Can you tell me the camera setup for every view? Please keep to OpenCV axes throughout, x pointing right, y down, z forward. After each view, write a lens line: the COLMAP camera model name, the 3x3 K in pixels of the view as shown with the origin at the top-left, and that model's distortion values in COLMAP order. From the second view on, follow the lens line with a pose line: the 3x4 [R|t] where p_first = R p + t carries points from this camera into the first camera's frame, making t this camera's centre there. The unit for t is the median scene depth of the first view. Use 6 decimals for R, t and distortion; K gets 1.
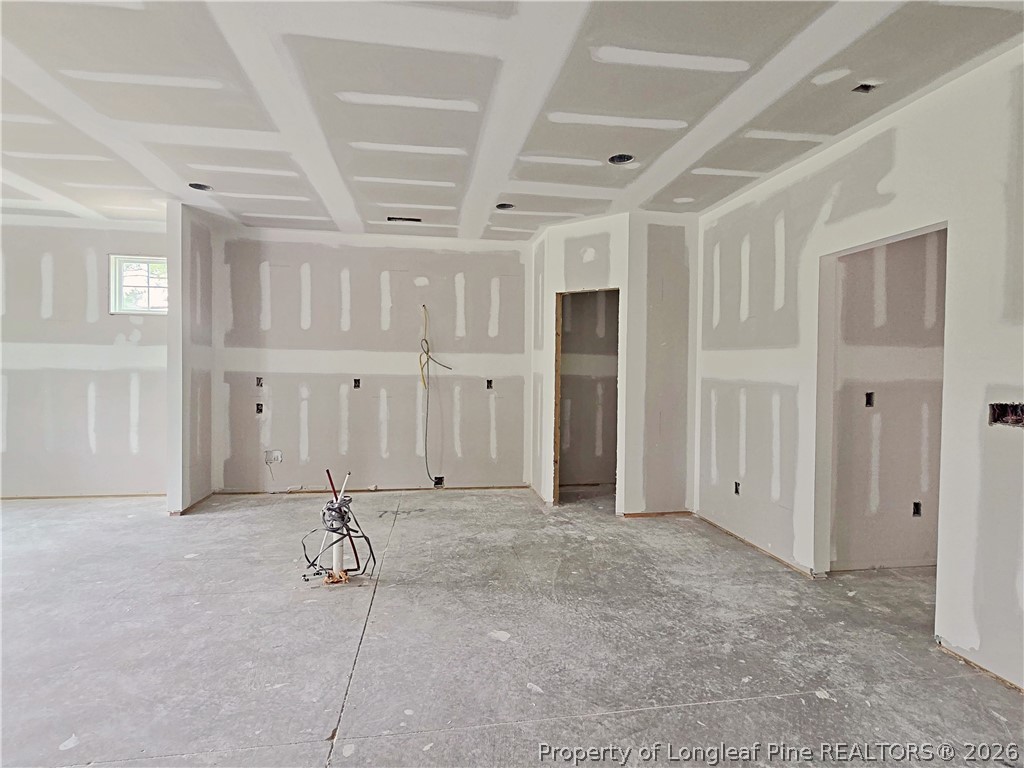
lens RADIAL K [[530.2, 0, 507.1], [0, 530.2, 381.3], [0, 0, 1]] dist [-0.003467, -0.000158]
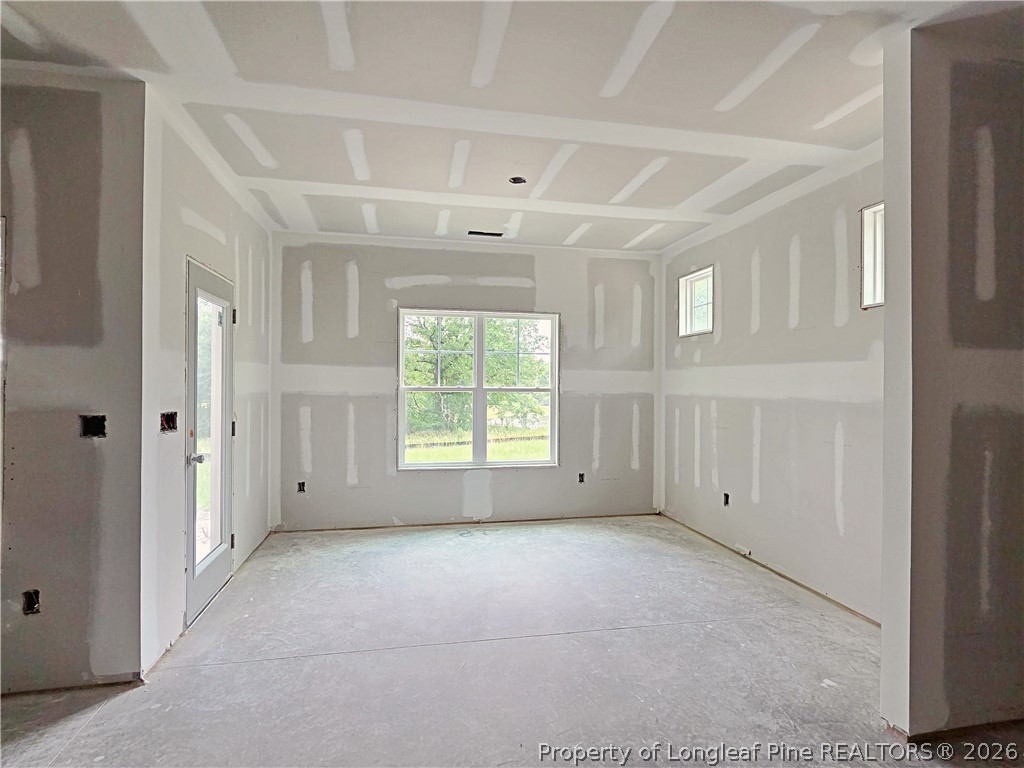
lens RADIAL K [[530.2, 0, 507.1], [0, 530.2, 381.3], [0, 0, 1]] dist [-0.003467, -0.000158]
pose [[0.044442, -0.018075, -0.998848, -0.168152], [-0.027405, 0.999438, -0.019305, -0.022775], [0.998636, 0.028231, 0.043922, 0.566461]]
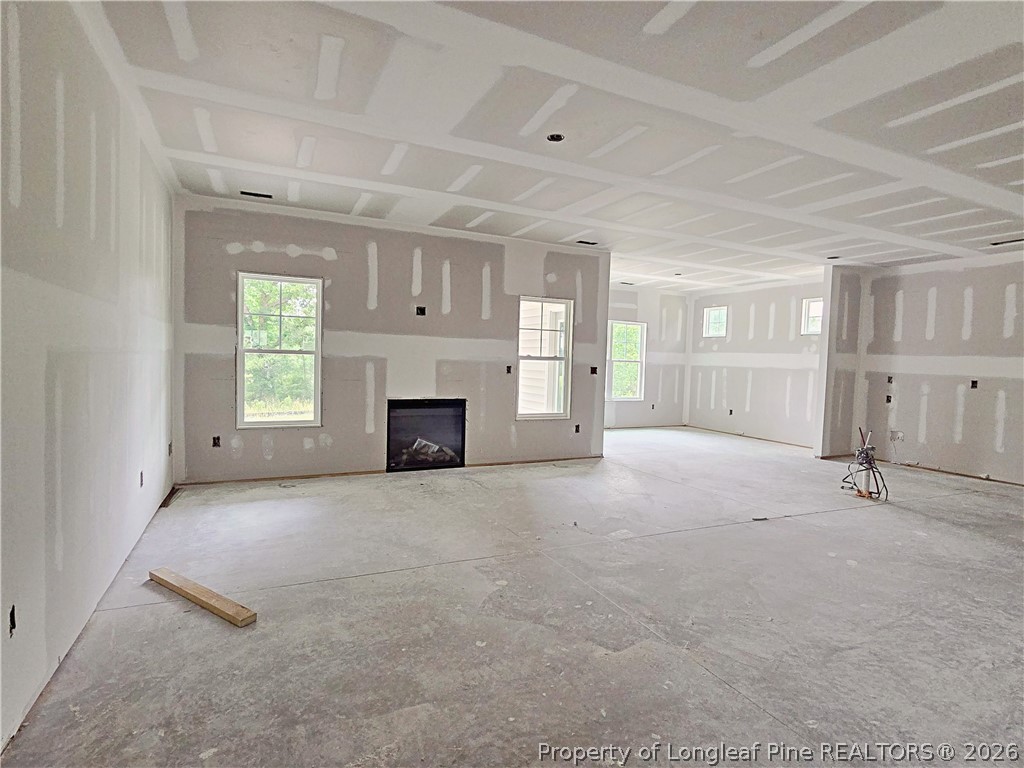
lens RADIAL K [[530.2, 0, 507.1], [0, 530.2, 381.3], [0, 0, 1]] dist [-0.003467, -0.000158]
pose [[0.283578, 0.037204, -0.958227, 0.570488], [-0.048076, 0.998542, 0.024542, 0.019594], [0.957743, 0.039108, 0.284953, -0.336369]]
